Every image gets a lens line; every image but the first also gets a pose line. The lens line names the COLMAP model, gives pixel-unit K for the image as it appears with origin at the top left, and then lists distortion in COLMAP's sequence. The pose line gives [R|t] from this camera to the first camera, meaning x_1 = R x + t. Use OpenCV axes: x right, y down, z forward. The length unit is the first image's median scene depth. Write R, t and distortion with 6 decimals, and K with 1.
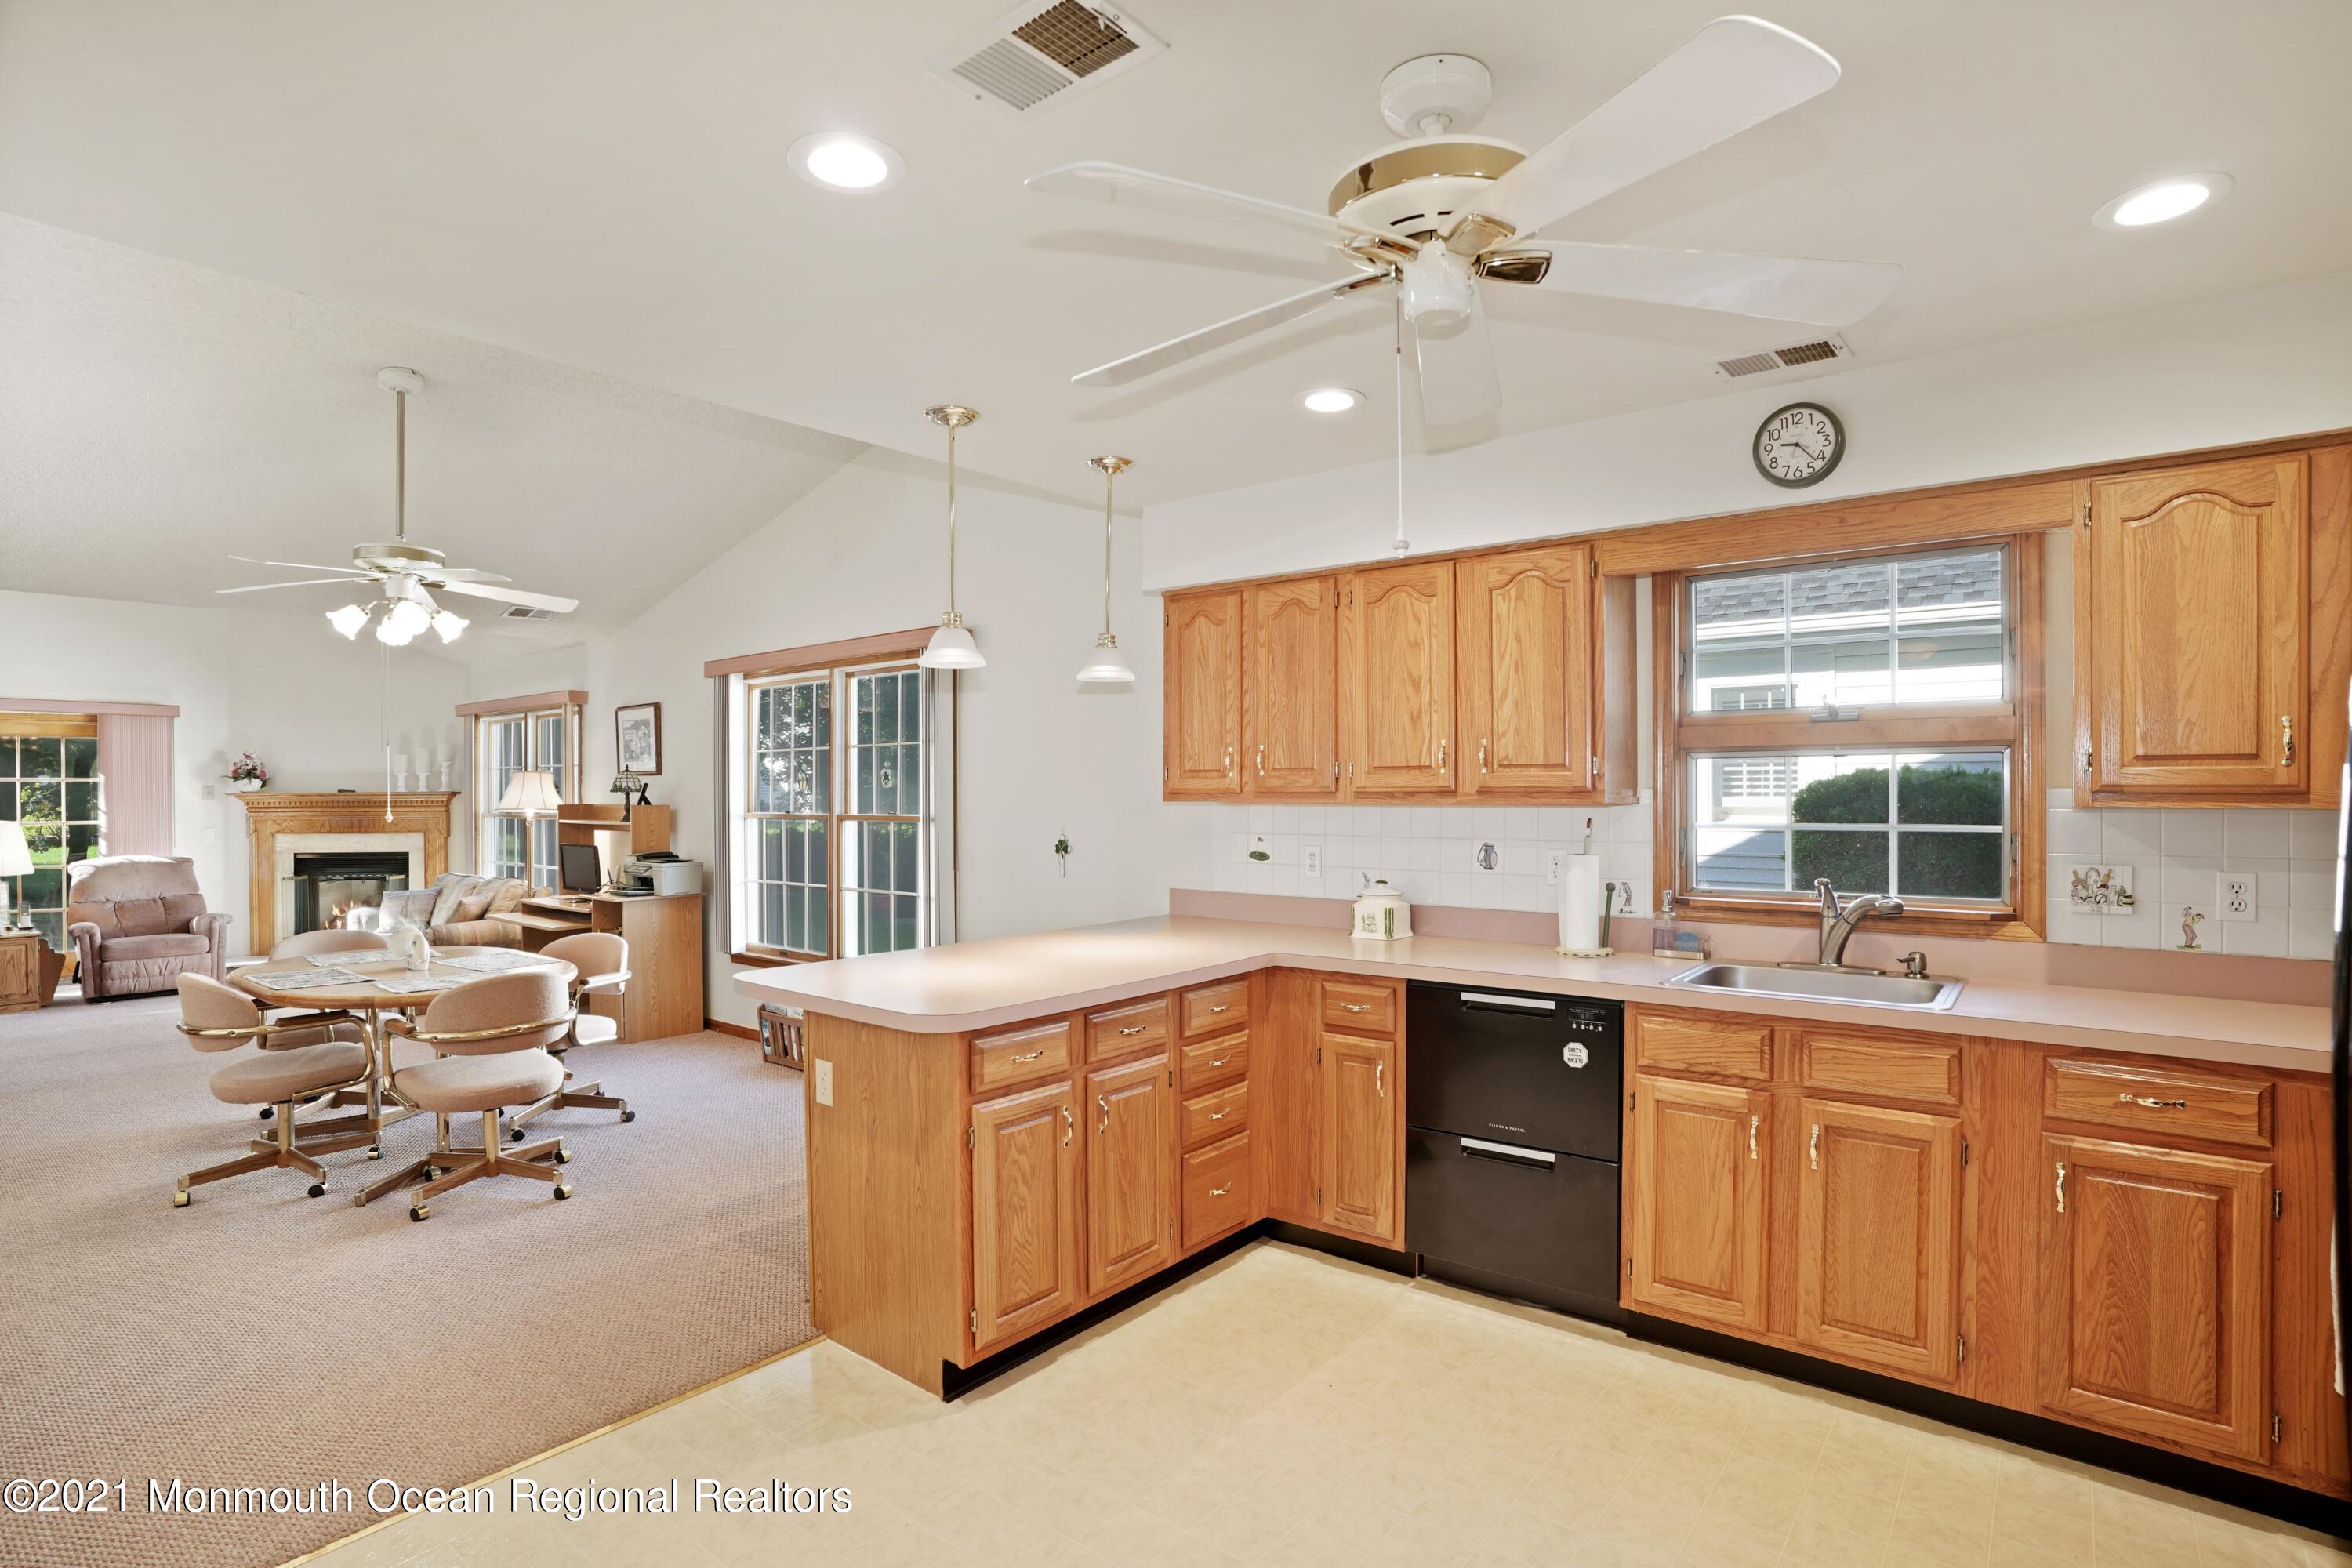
lens RADIAL K [[1190.2, 0, 1192.8], [0, 1190.2, 797.1], [0, 0, 1]] dist [-0.097277, 0.047577]
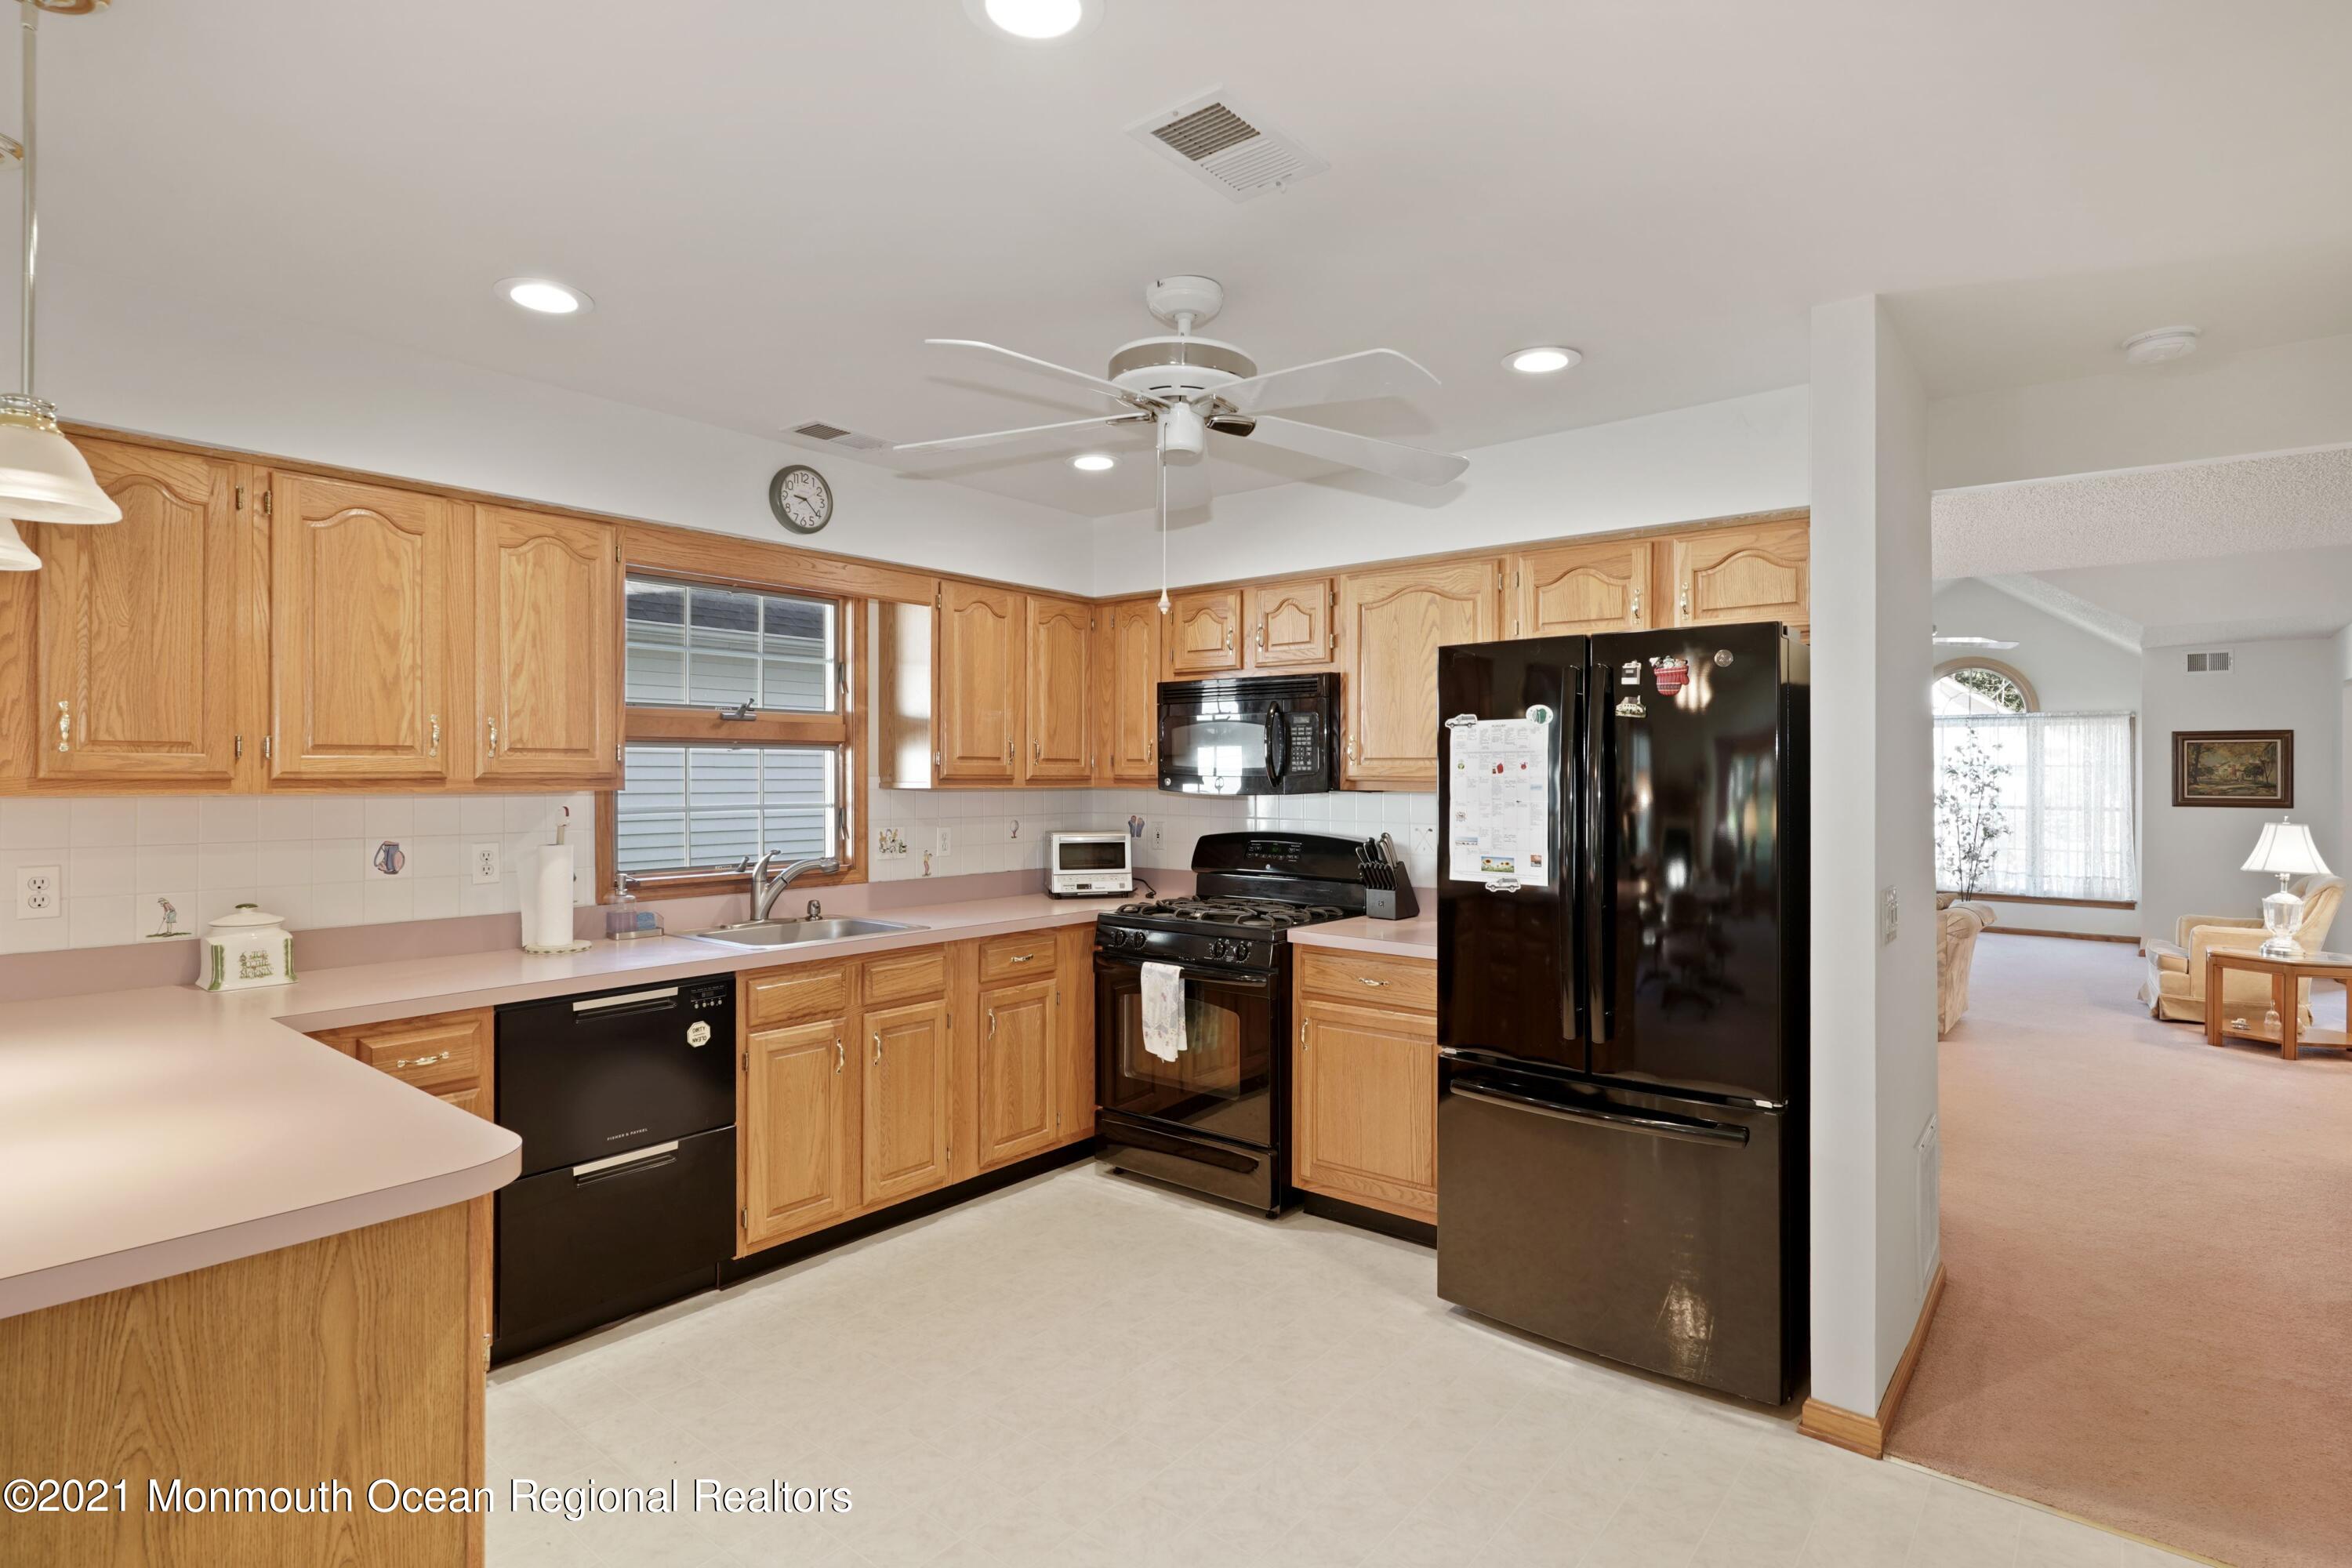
lens RADIAL K [[1175.0, 0, 1175.3], [0, 1175.0, 765.3], [0, 0, 1]] dist [-0.019757, 0.000064]
pose [[-0.011418, 0.012664, 0.999855, -0.694697], [0.005533, 0.999905, -0.012602, -0.000755], [-0.999920, 0.005389, -0.011487, 0.581556]]
